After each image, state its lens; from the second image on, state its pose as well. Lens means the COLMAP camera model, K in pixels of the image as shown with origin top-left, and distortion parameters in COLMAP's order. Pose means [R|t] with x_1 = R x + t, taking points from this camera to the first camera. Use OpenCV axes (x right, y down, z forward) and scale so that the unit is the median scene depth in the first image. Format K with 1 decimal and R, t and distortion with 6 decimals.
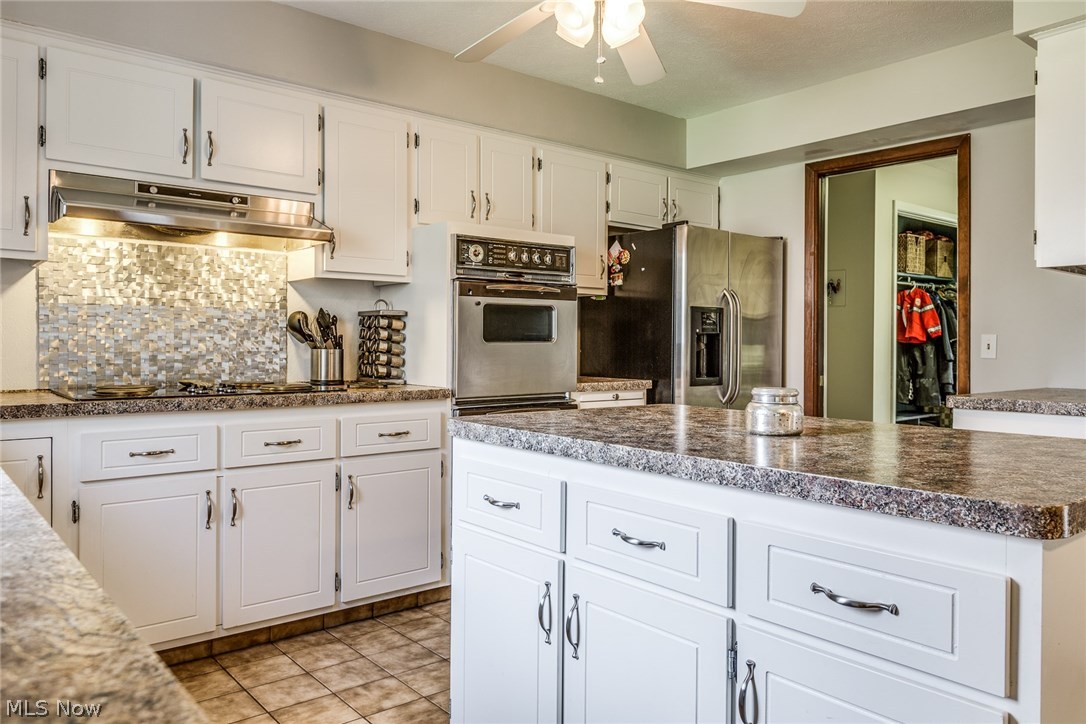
lens RADIAL K [[783.6, 0, 544.2], [0, 783.6, 351.0], [0, 0, 1]] dist [-0.011312, -0.001883]
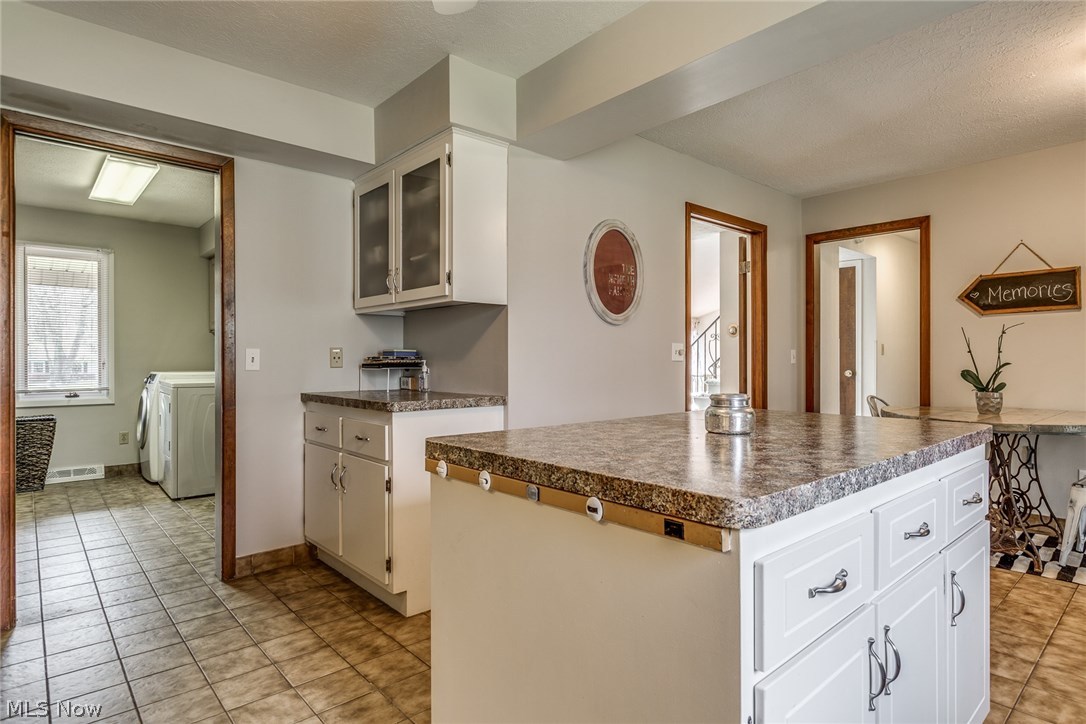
lens RADIAL K [[589.5, 0, 542.9], [0, 589.5, 360.8], [0, 0, 1]] dist [0.000044, -0.000006]
pose [[-0.030516, -0.004109, 0.999526, -0.374142], [0.010155, 0.999939, 0.004421, -0.004768], [-0.999483, 0.010286, -0.030472, 0.843358]]
